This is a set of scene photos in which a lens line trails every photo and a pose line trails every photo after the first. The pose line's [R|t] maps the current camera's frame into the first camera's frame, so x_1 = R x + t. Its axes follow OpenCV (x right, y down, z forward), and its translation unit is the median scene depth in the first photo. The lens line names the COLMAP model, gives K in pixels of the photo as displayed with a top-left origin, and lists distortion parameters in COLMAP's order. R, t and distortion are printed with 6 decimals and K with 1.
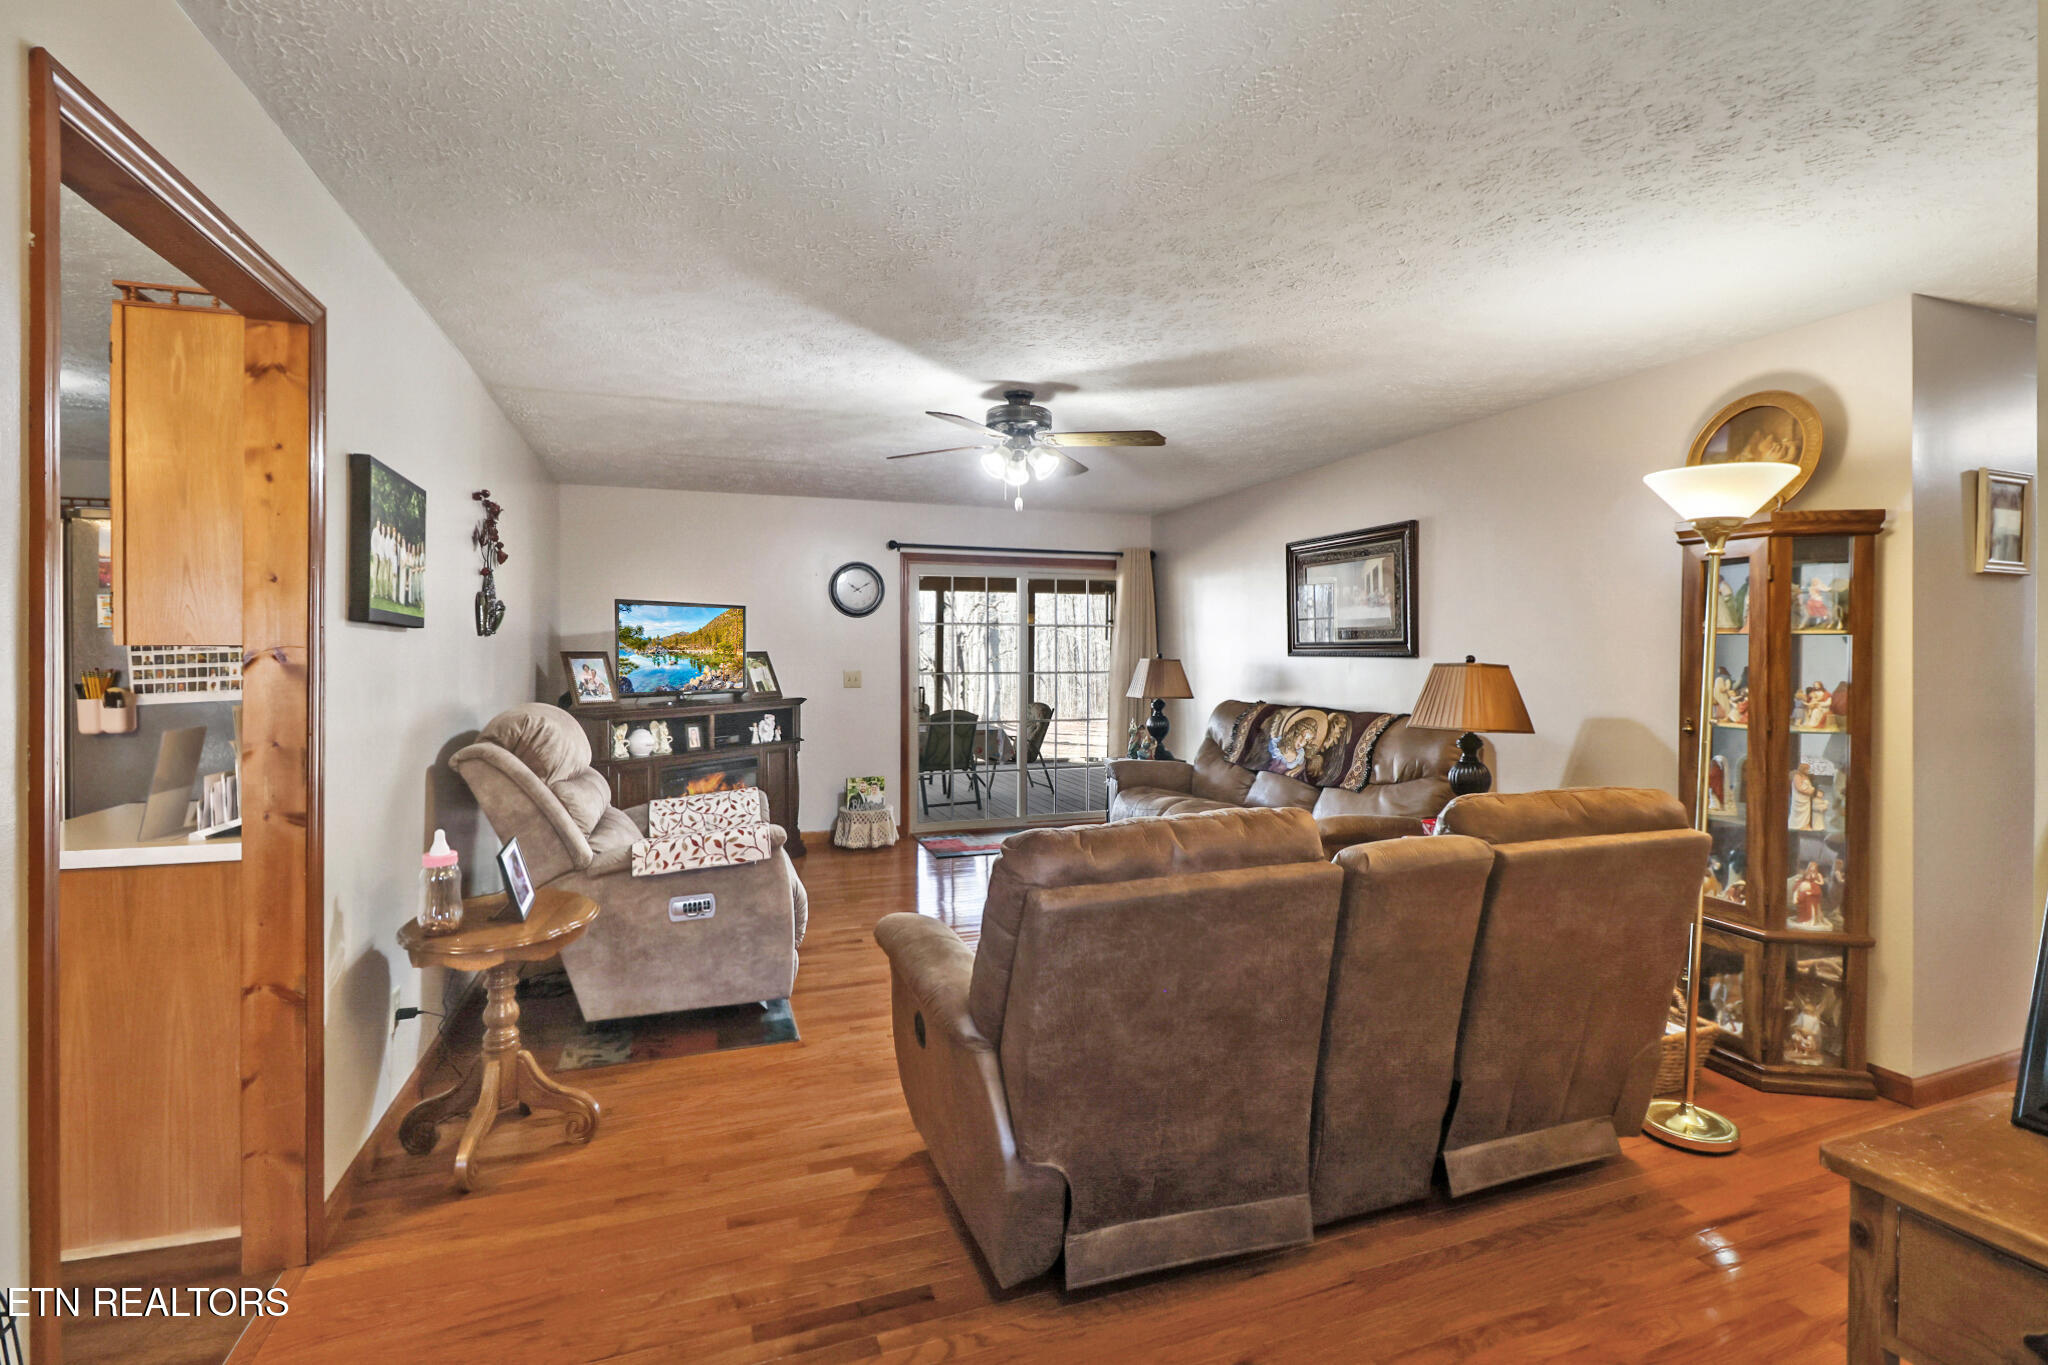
lens RADIAL K [[947.8, 0, 1038.3], [0, 947.8, 643.0], [0, 0, 1]] dist [-0.000643, -0.011212]
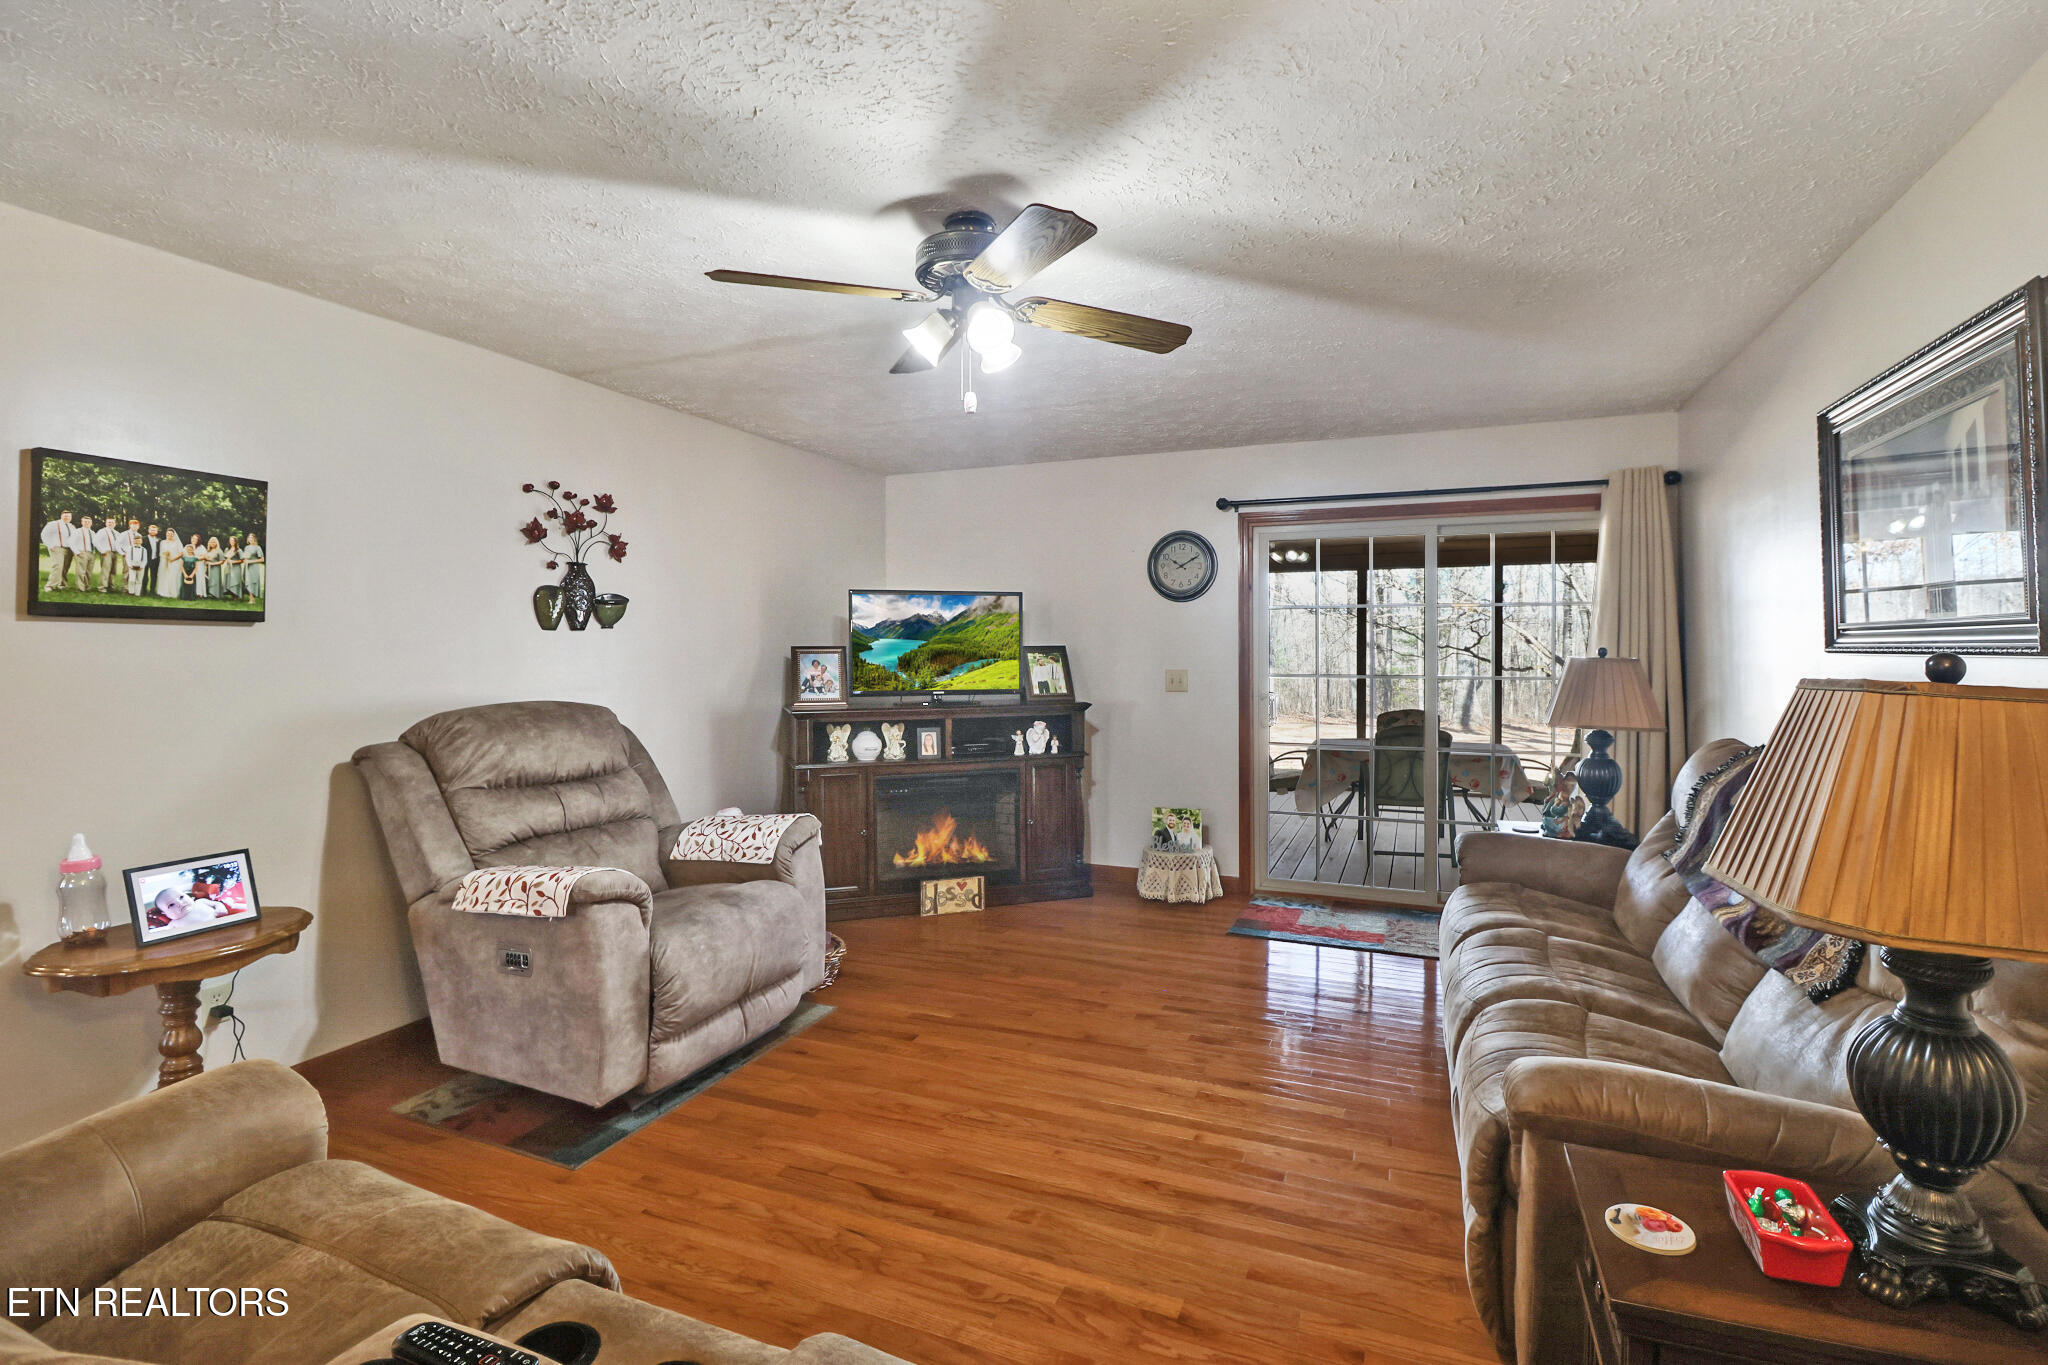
lens RADIAL K [[947.8, 0, 1038.3], [0, 947.8, 643.0], [0, 0, 1]] dist [-0.000643, -0.011212]
pose [[0.733021, -0.004161, -0.680193, 0.334621], [0.007768, 0.999967, 0.002254, 0.005429], [0.680161, -0.006936, 0.733030, 0.457957]]
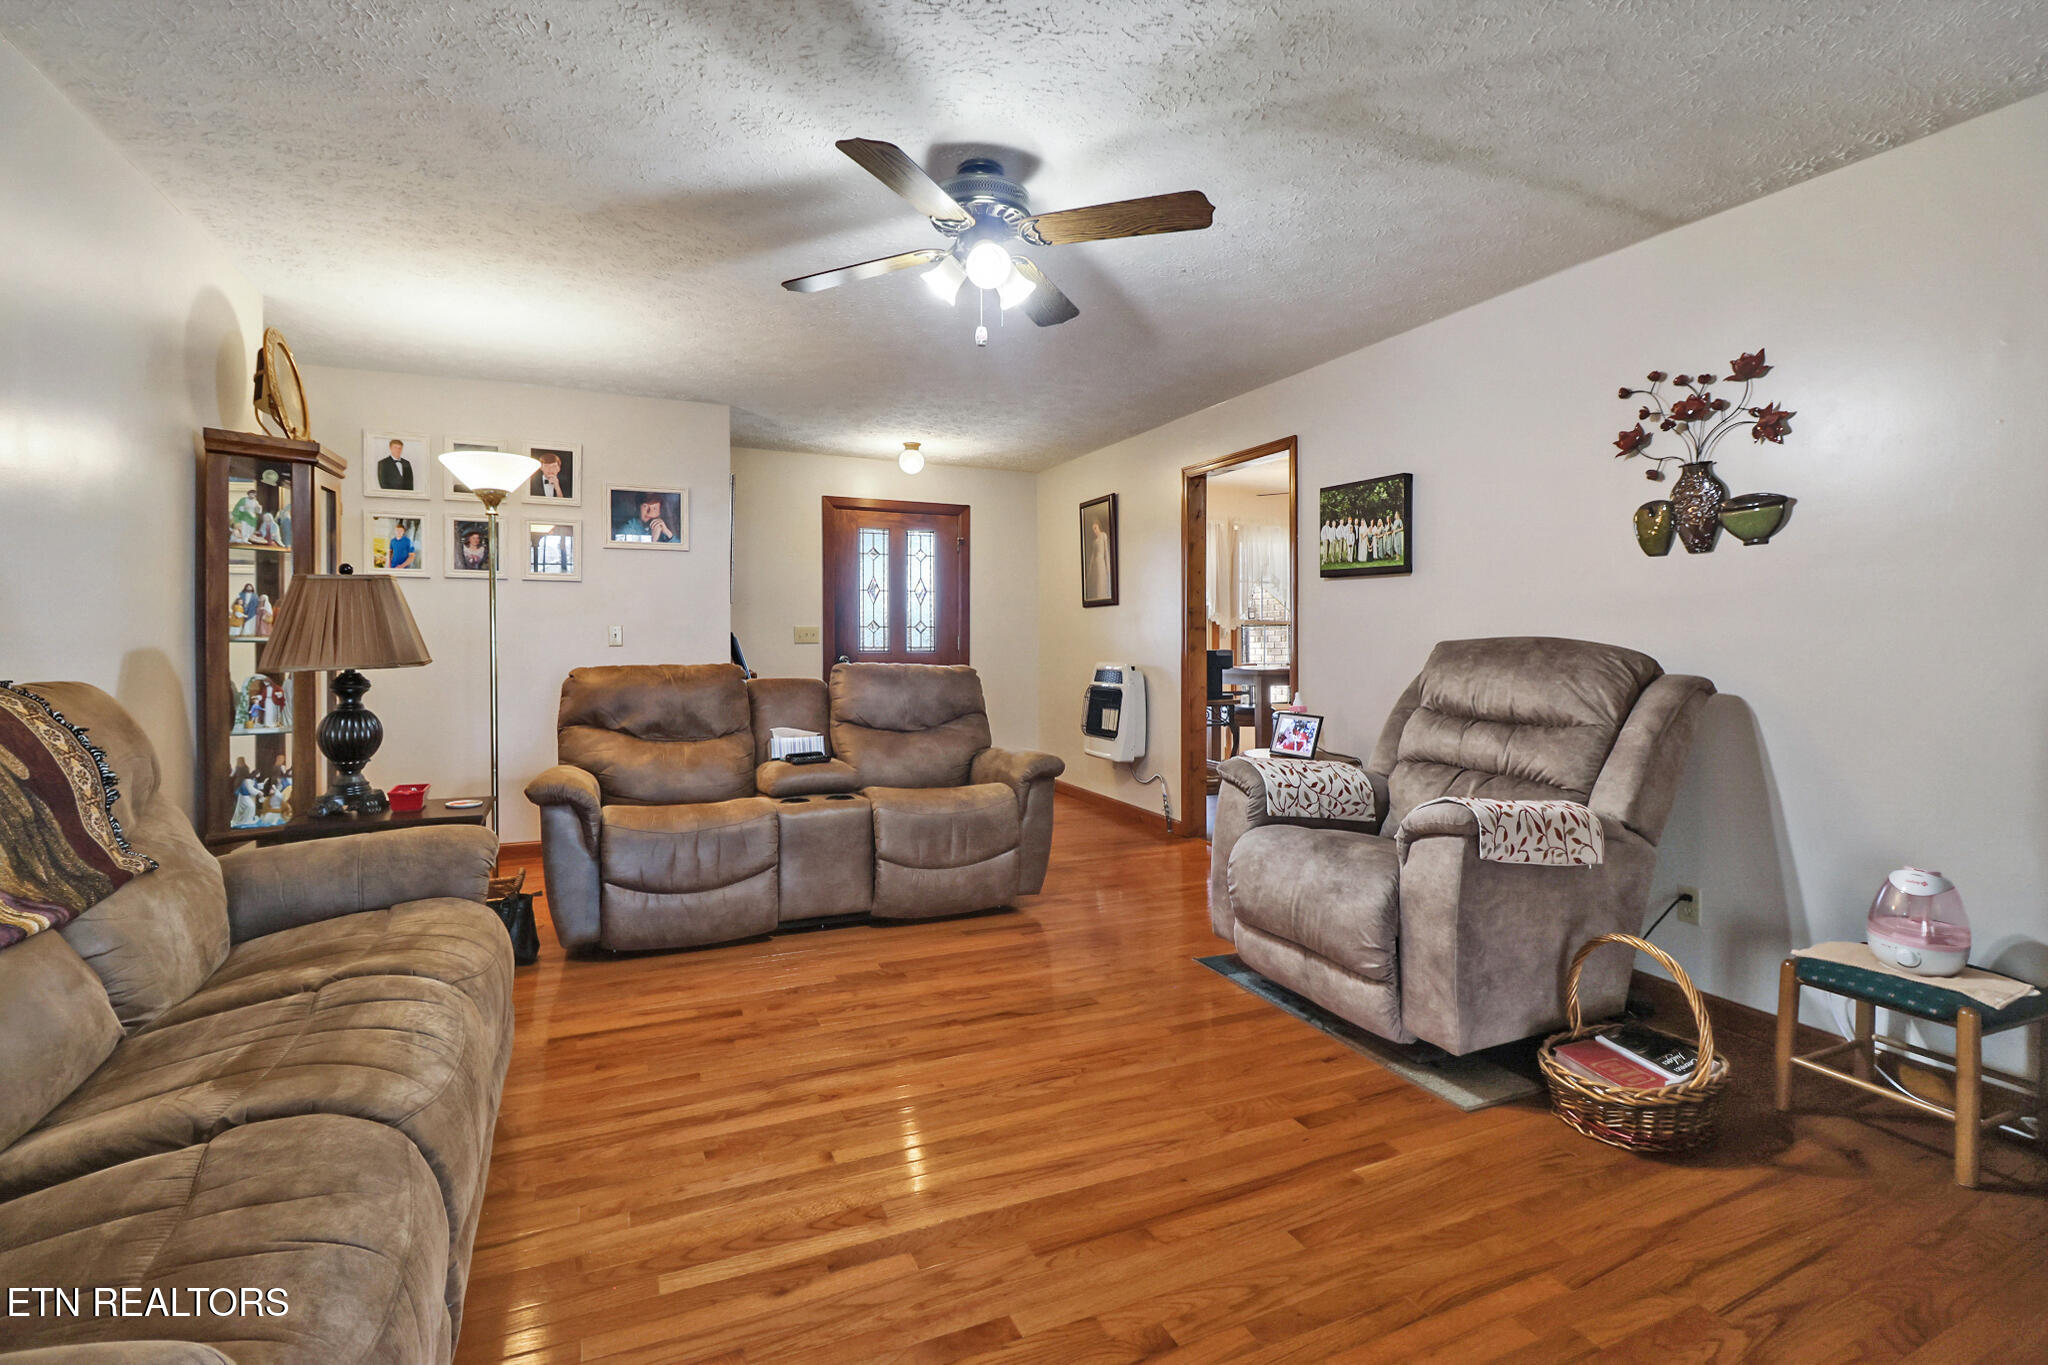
lens RADIAL K [[947.8, 0, 1038.3], [0, 947.8, 643.0], [0, 0, 1]] dist [-0.000643, -0.011212]
pose [[-0.998085, -0.007346, -0.061418, -0.016603], [-0.007140, 0.999968, -0.003565, 0.053893], [0.061443, -0.003120, -0.998106, 1.307090]]
